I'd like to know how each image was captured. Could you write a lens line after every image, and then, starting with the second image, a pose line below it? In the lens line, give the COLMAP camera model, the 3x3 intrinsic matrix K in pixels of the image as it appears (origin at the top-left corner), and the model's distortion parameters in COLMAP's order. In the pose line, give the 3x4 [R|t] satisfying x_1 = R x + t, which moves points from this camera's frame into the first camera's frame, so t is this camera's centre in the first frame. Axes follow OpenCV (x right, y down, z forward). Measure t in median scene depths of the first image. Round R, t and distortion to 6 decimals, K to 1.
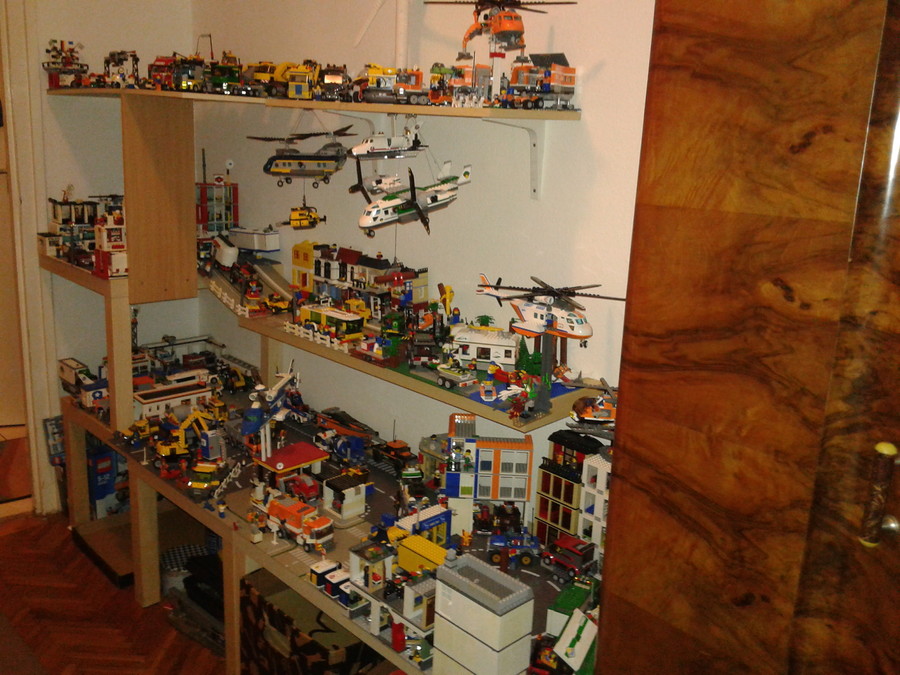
lens RADIAL K [[854.4, 0, 465.5], [0, 854.4, 308.7], [0, 0, 1]] dist [0.106214, -0.232049]
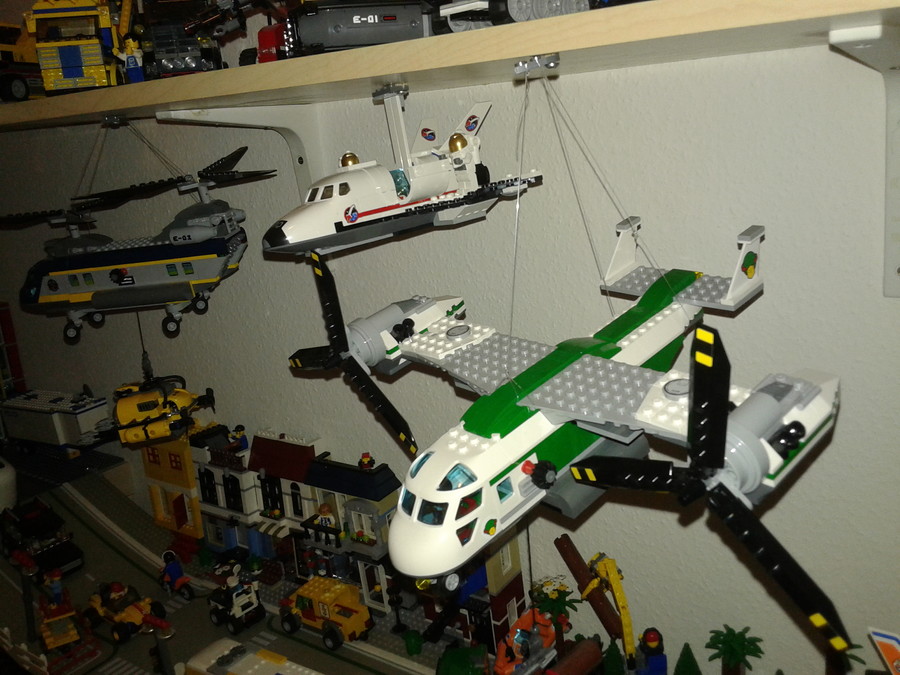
lens RADIAL K [[854.4, 0, 465.5], [0, 854.4, 308.7], [0, 0, 1]] dist [0.106214, -0.232049]
pose [[0.976744, -0.165538, 0.136267, -0.101967], [0.166135, 0.986078, 0.007058, -0.132641], [-0.135538, 0.015745, 0.990647, 0.623551]]
